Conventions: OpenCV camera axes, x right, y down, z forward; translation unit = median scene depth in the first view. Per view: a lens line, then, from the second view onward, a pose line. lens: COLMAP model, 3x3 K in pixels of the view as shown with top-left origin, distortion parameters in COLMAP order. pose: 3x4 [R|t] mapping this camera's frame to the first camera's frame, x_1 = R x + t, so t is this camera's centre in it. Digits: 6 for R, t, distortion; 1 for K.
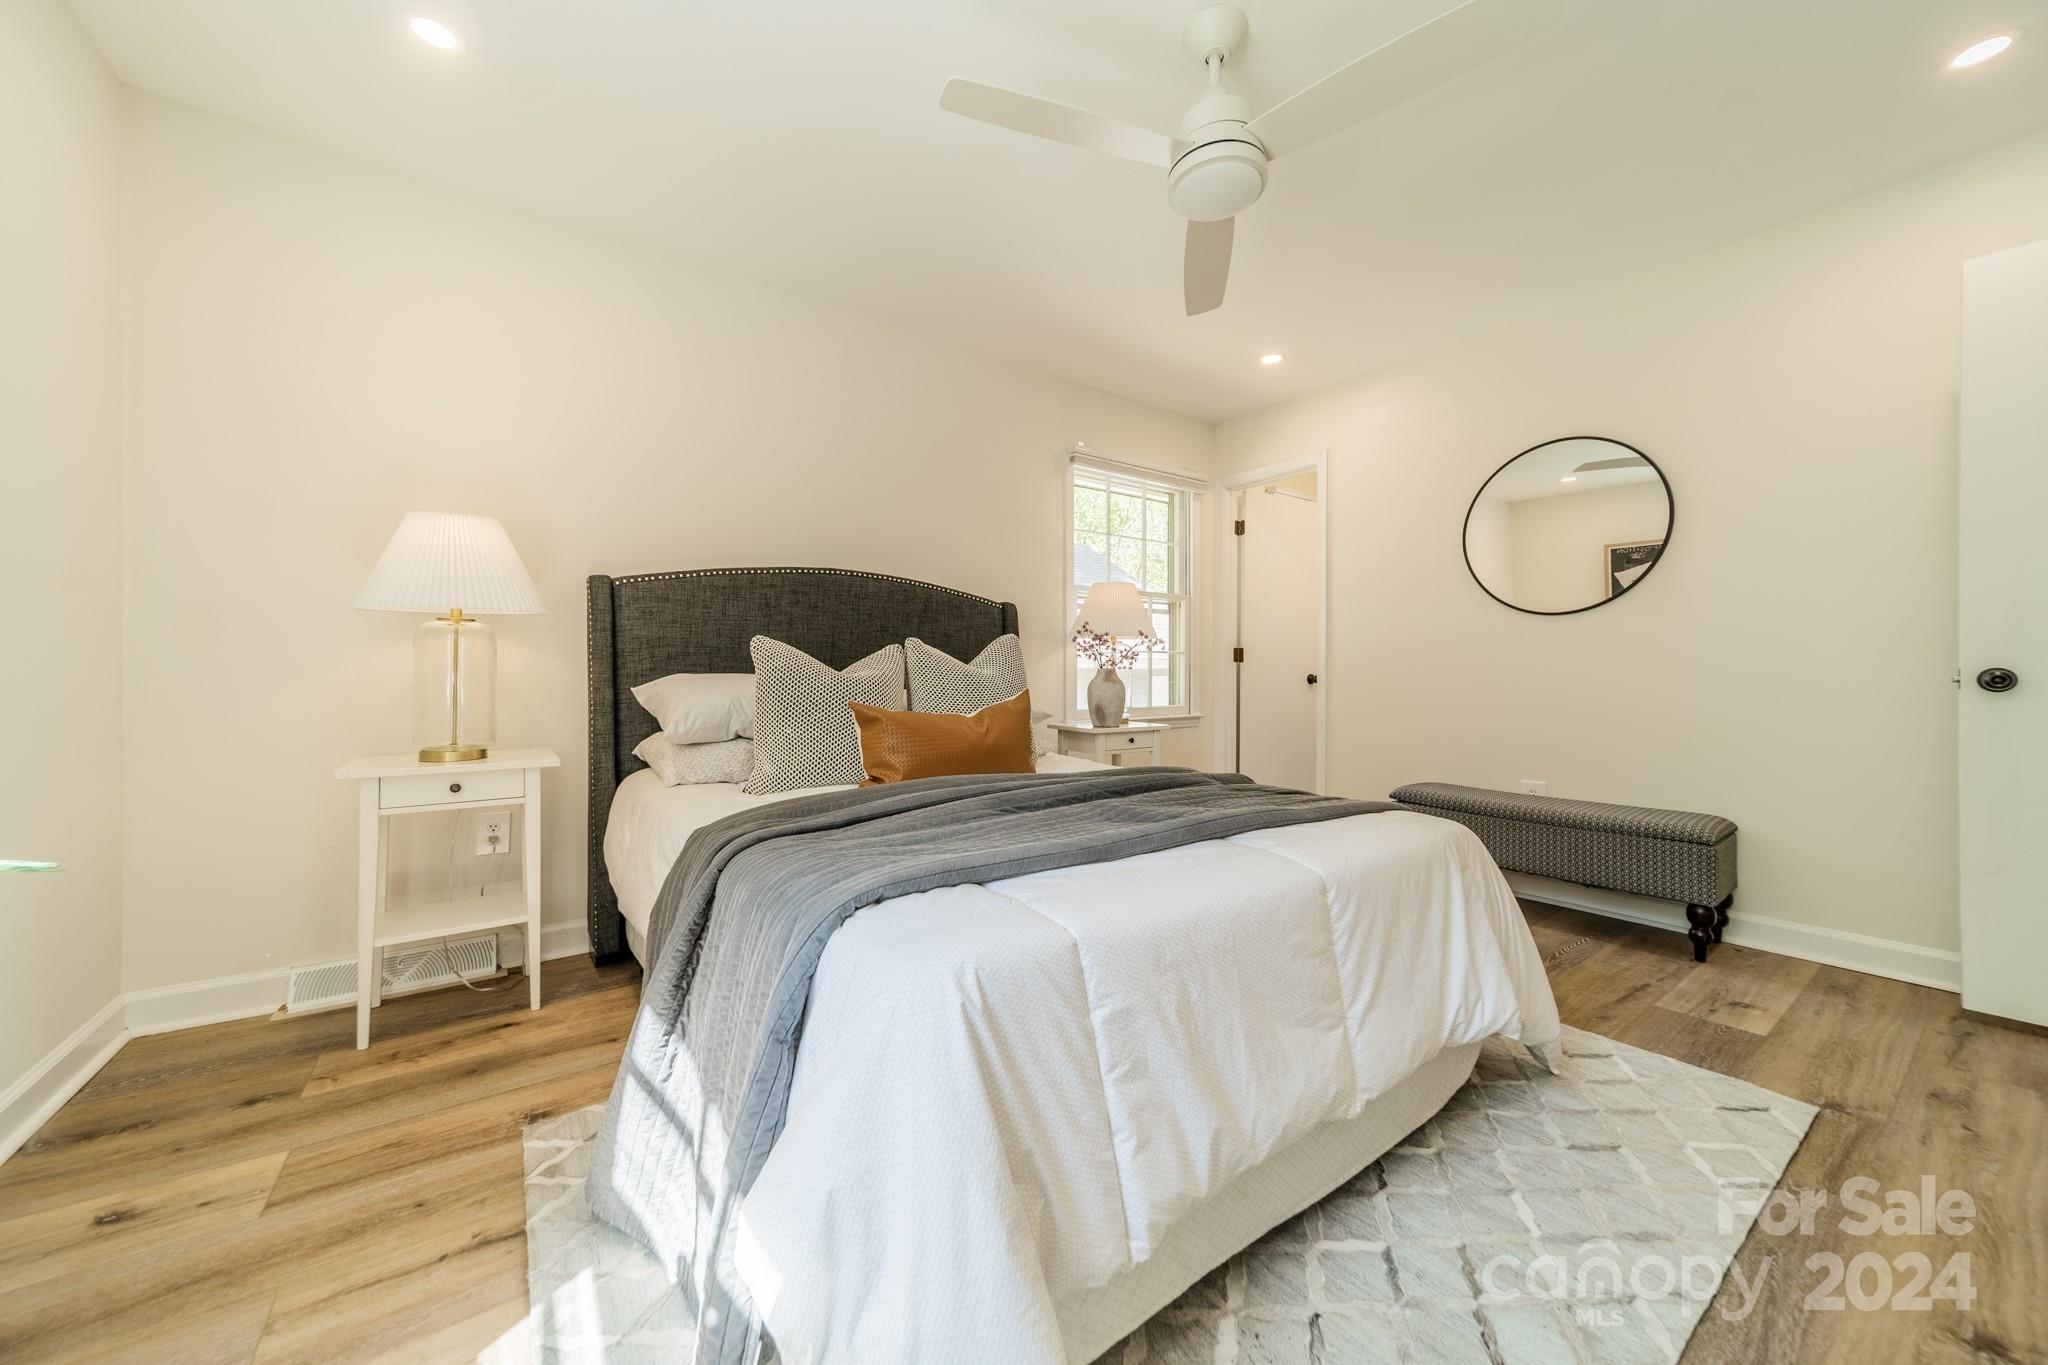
lens RADIAL K [[723.9, 0, 1020.1], [0, 723.9, 684.8], [0, 0, 1]] dist [0.000144, -0.000059]
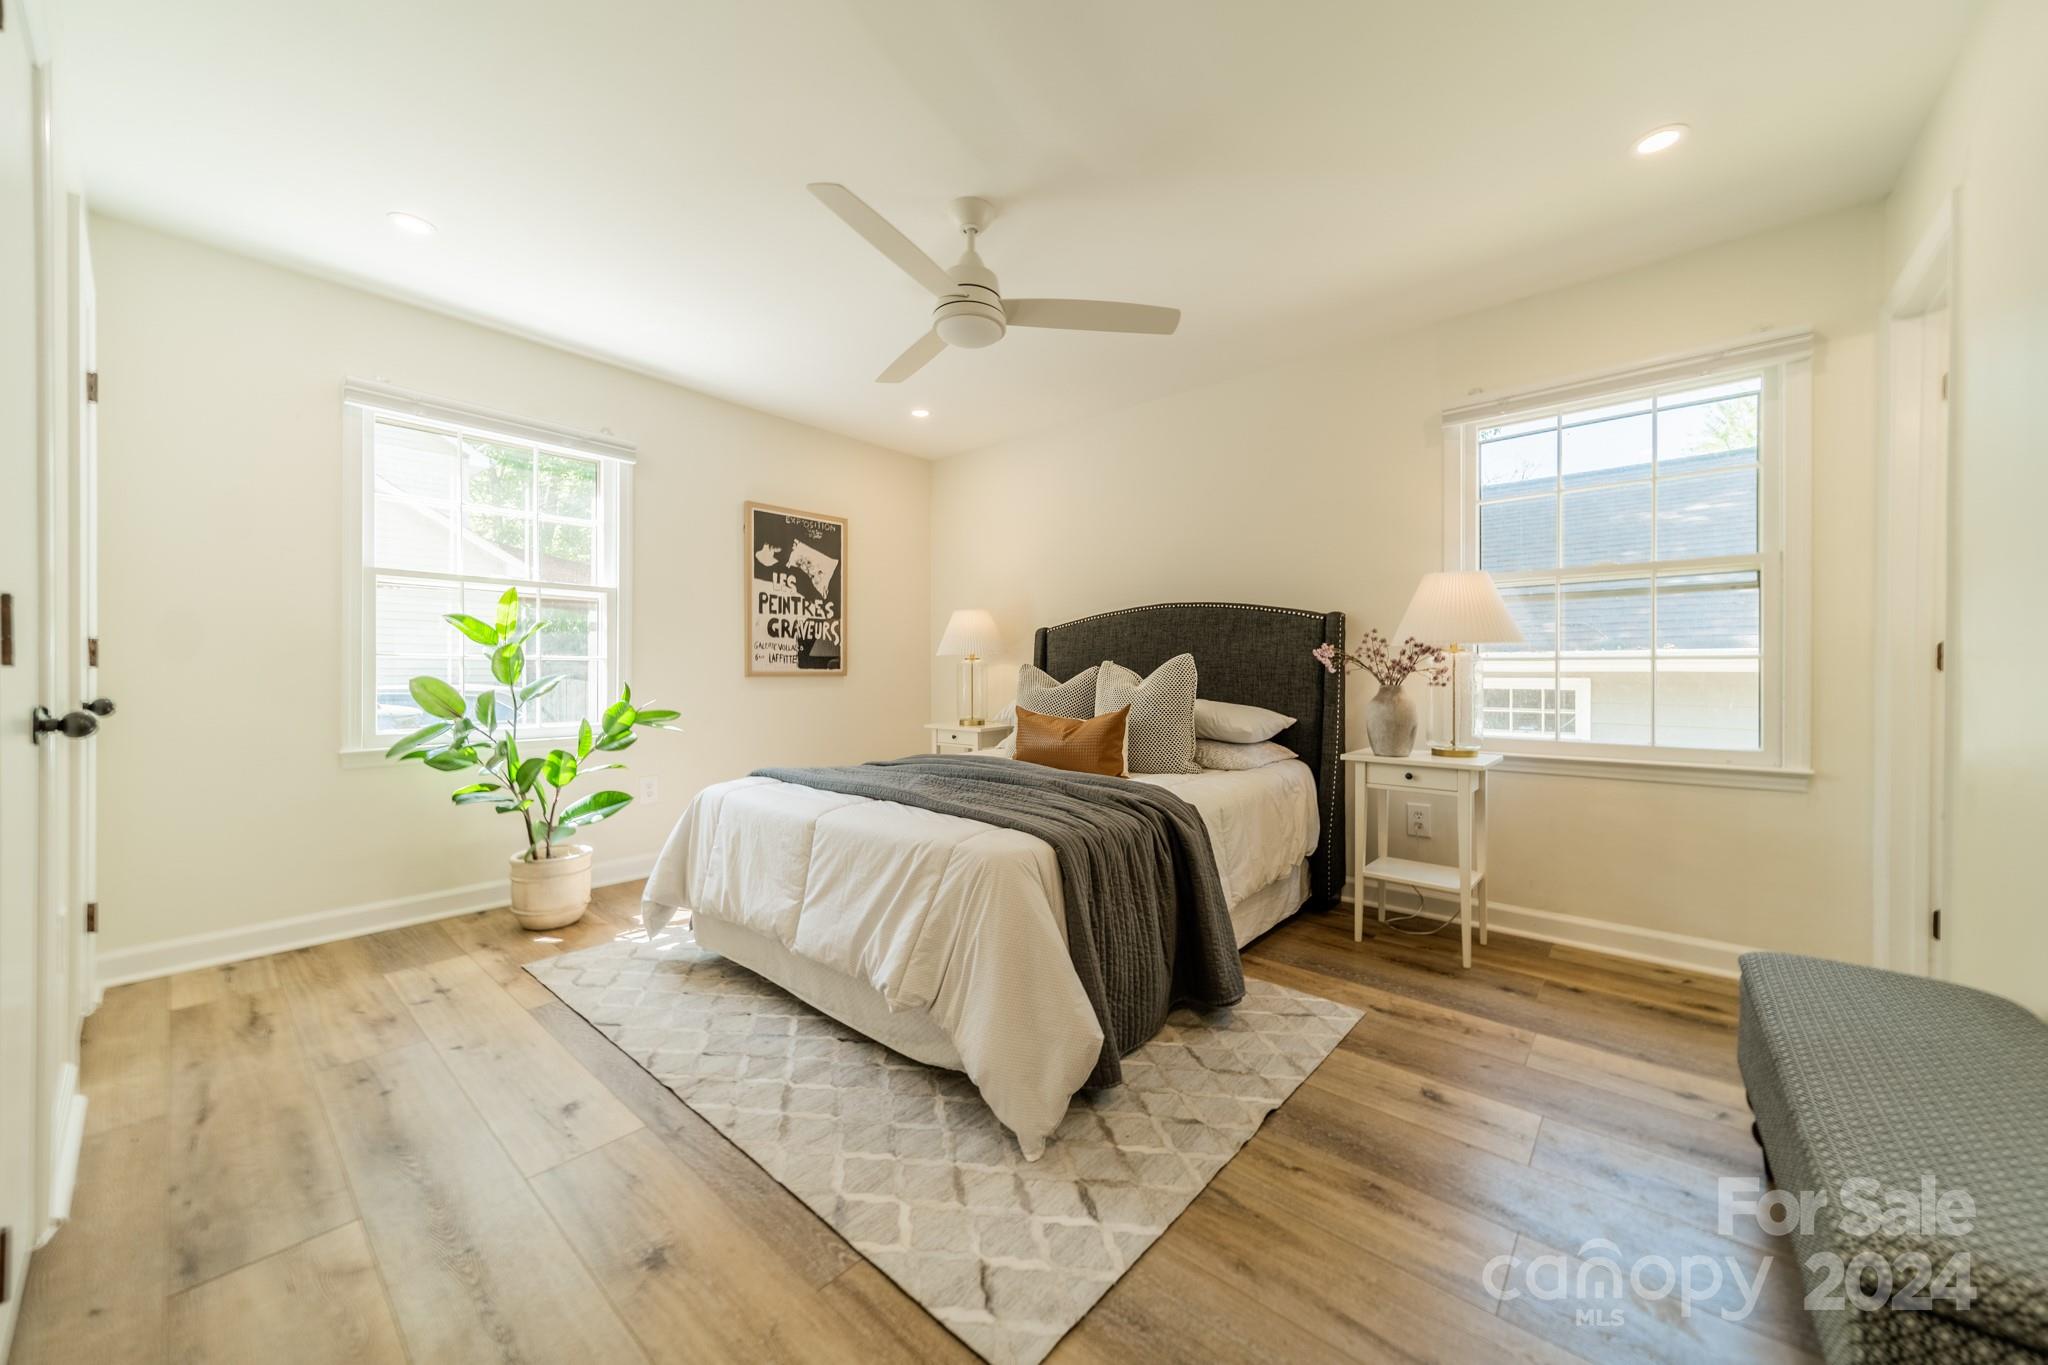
lens RADIAL K [[726.8, 0, 1028.7], [0, 726.8, 675.8], [0, 0, 1]] dist [0.007701, -0.000347]
pose [[0.247433, 0.000906, -0.968905, 1.040795], [-0.015341, 0.999878, -0.002983, -0.029304], [0.968783, 0.015602, 0.247417, 0.504310]]
